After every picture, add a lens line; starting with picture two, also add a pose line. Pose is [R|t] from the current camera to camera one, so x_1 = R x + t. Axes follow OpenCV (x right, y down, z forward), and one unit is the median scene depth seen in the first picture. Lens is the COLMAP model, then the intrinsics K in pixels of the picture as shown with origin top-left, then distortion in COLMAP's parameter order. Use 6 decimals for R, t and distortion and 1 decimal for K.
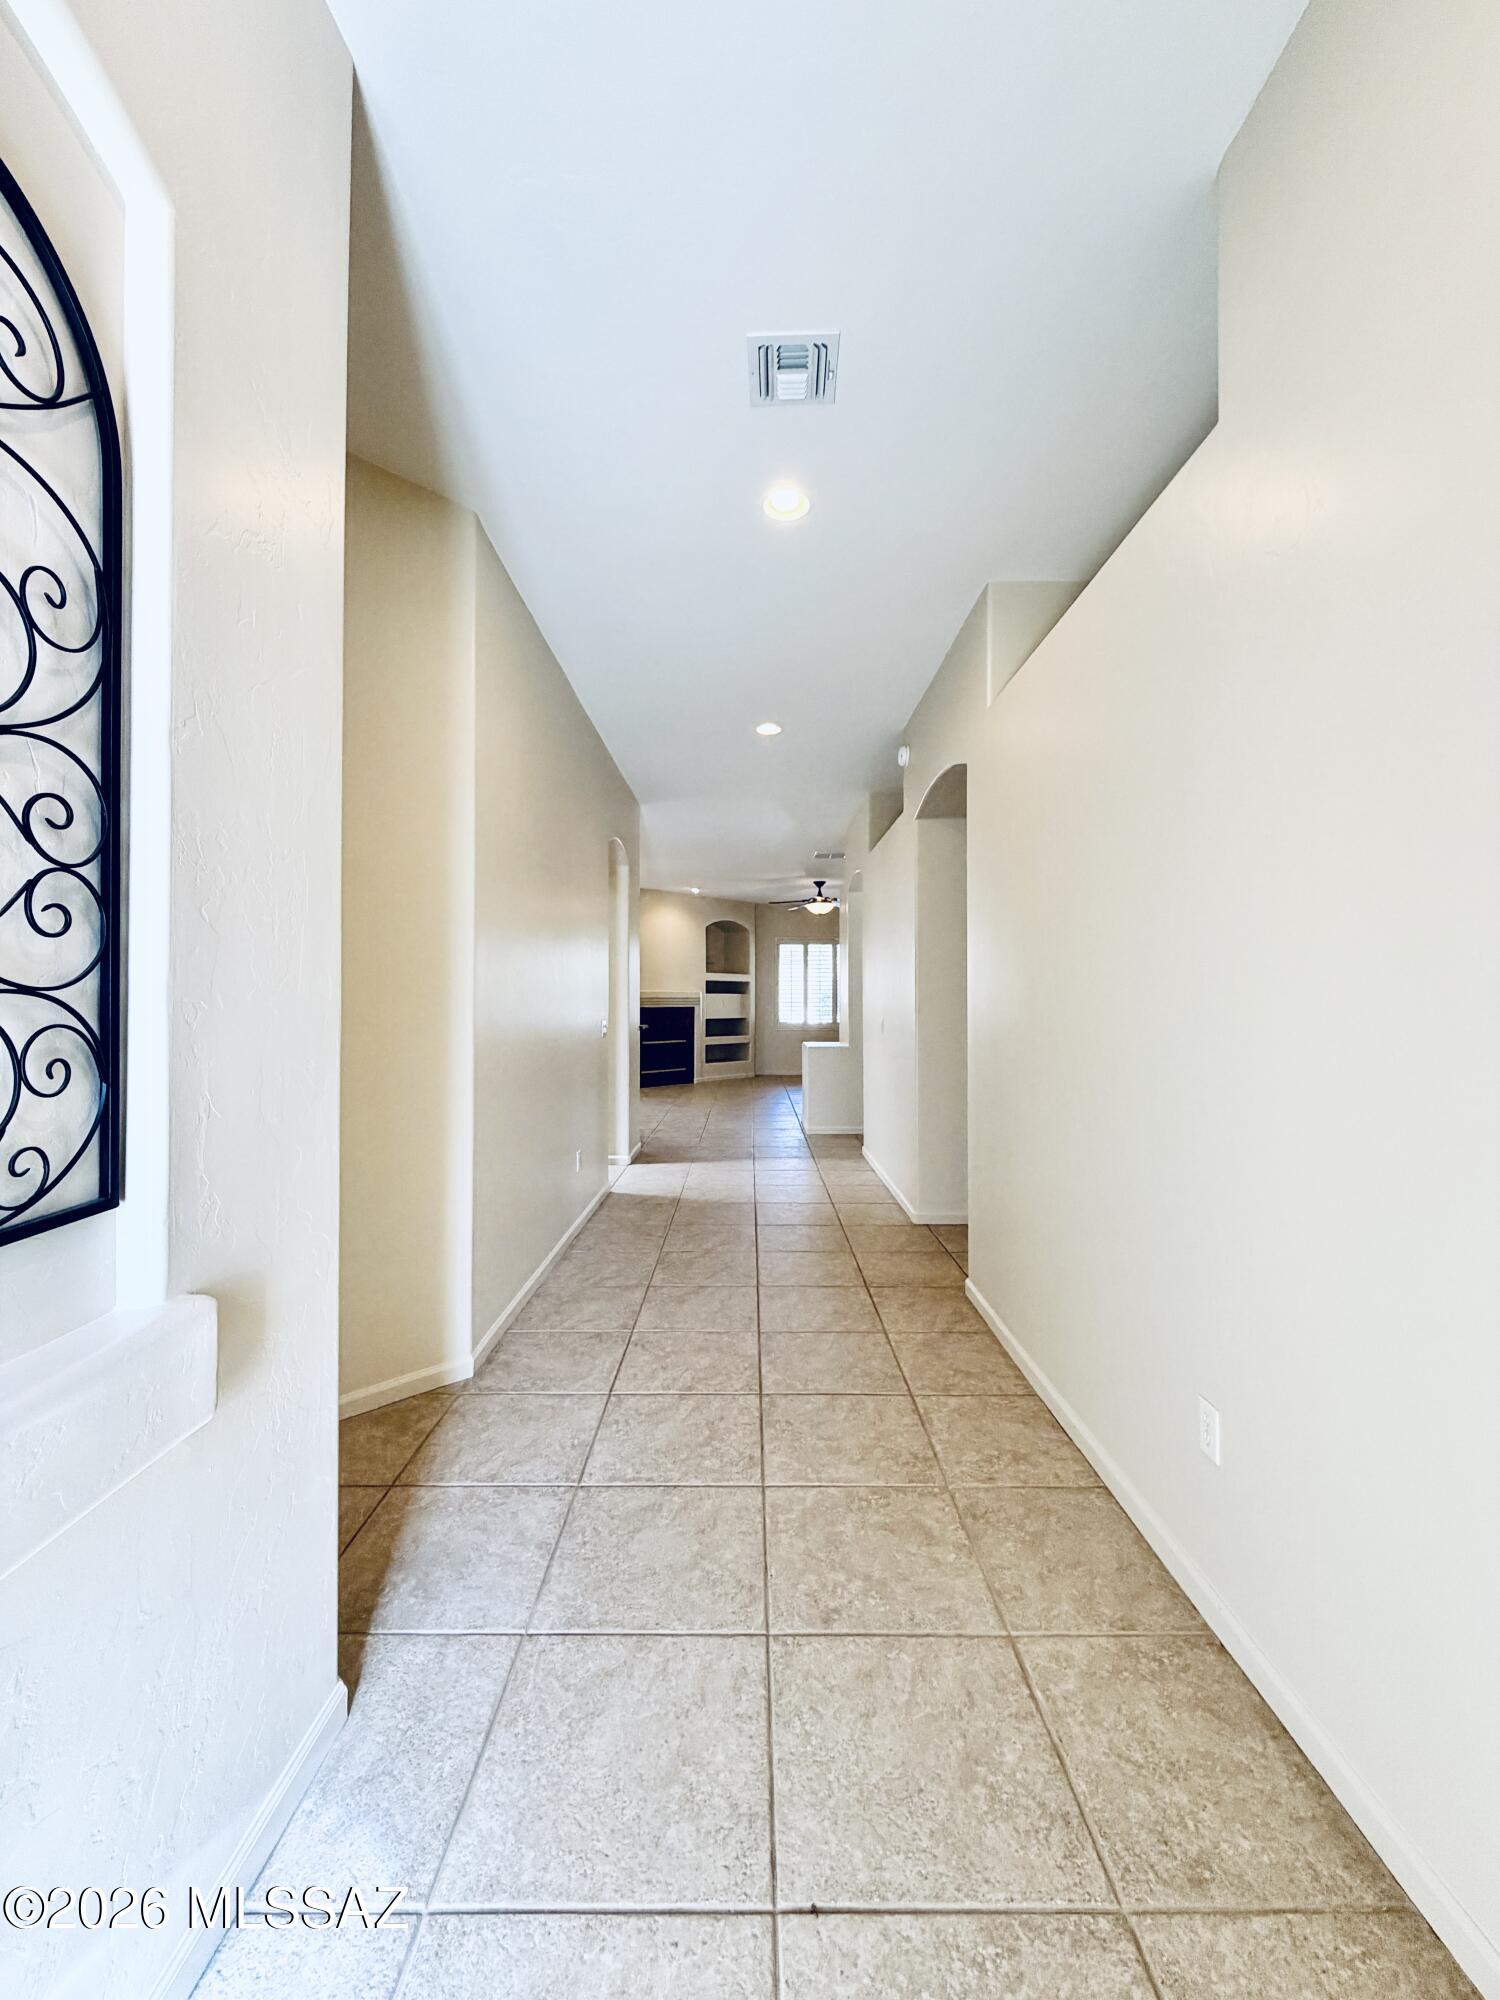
lens RADIAL K [[801.5, 0, 748.5], [0, 801.5, 999.8], [0, 0, 1]] dist [0.000566, -0.000225]
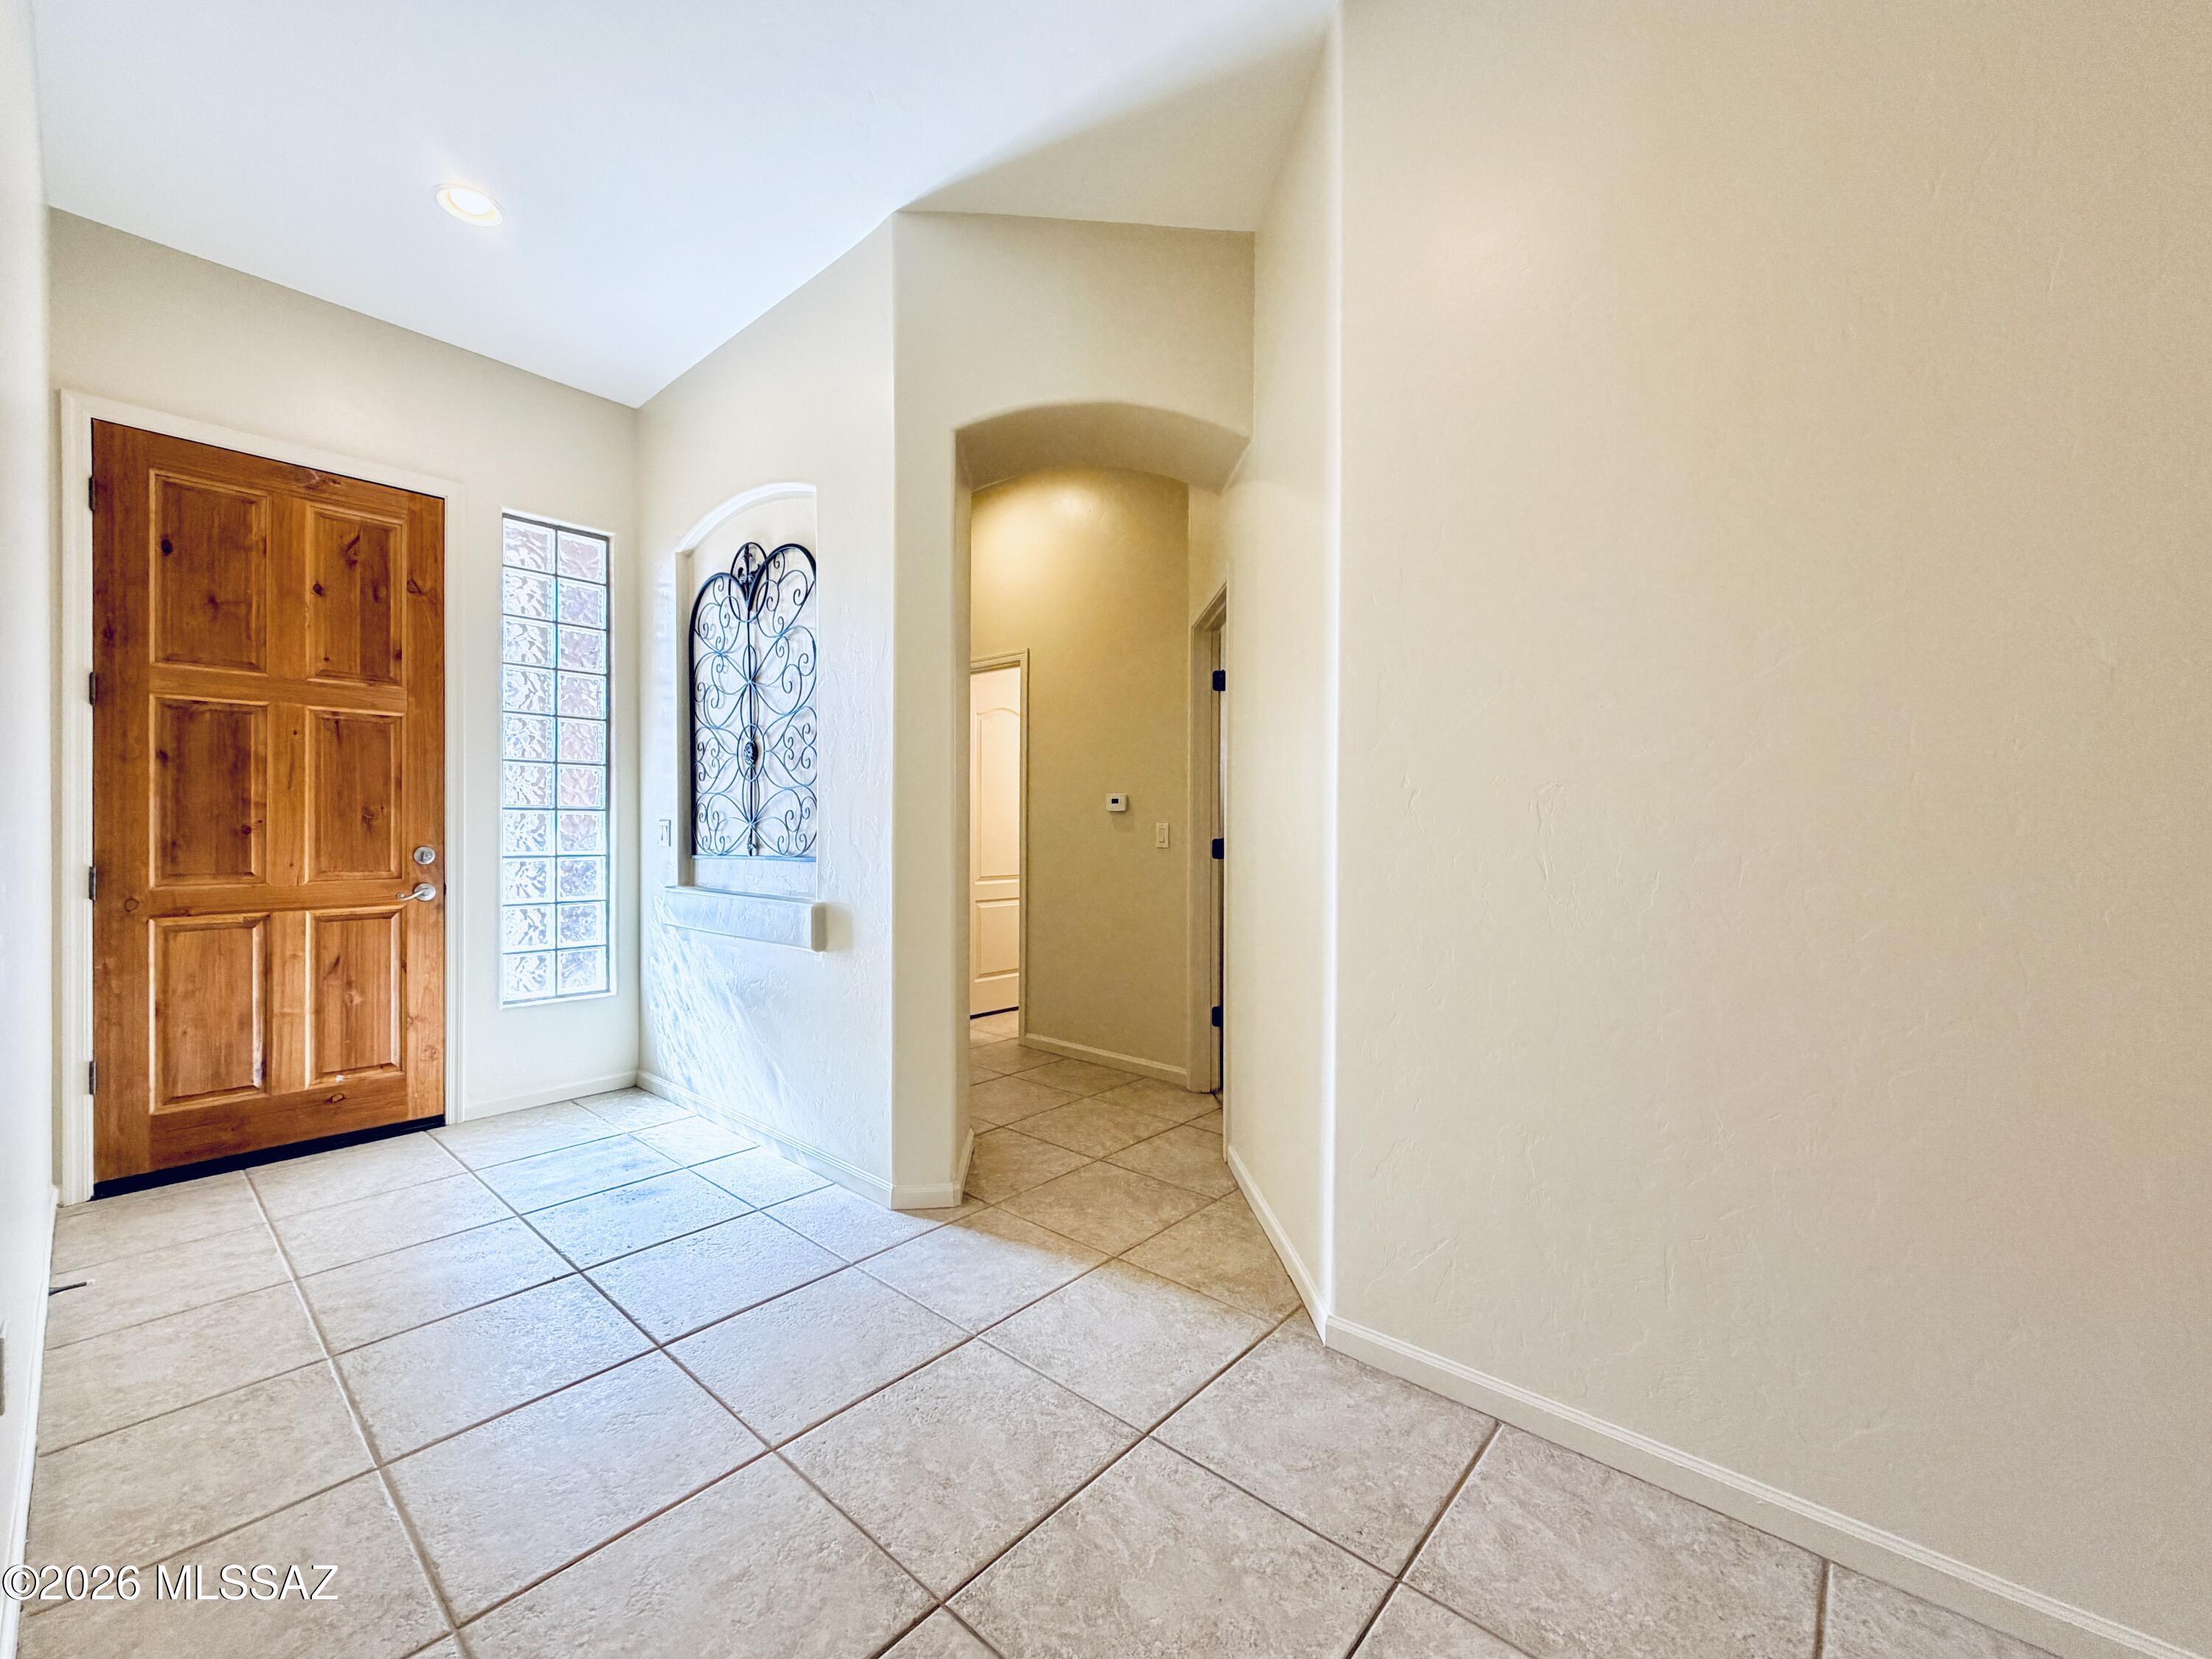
lens RADIAL K [[886.5, 0, 1090.4], [0, 886.5, 829.1], [0, 0, 1]] dist [0.000566, -0.000225]
pose [[-0.661790, 0.001286, -0.749688, 0.379054], [-0.002924, 0.999986, 0.004297, 0.054403], [0.749683, 0.005036, -0.661778, 1.565025]]
